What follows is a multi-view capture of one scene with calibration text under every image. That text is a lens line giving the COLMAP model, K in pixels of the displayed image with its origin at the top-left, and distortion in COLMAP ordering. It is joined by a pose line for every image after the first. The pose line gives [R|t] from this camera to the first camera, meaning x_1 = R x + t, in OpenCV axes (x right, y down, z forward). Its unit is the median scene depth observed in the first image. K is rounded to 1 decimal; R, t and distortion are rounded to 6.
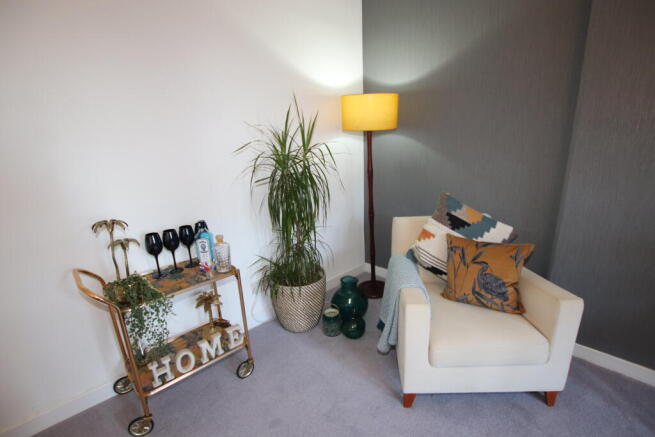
lens RADIAL K [[300.5, 0, 331.1], [0, 300.5, 215.5], [0, 0, 1]] dist [-0.024475, 0.000005]
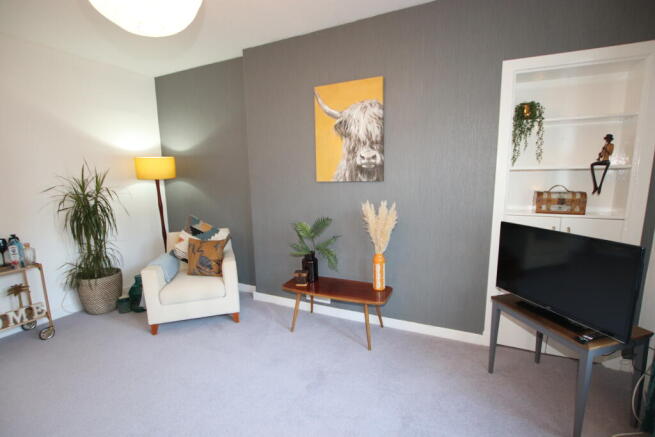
lens RADIAL K [[308.1, 0, 331.5], [0, 308.1, 225.1], [0, 0, 1]] dist [-0.026295, 0.006877]
pose [[0.949389, -0.029758, 0.312689, 0.617749], [0.066211, 0.992093, -0.106615, 0.231152], [-0.307045, 0.121923, 0.943853, -0.952569]]
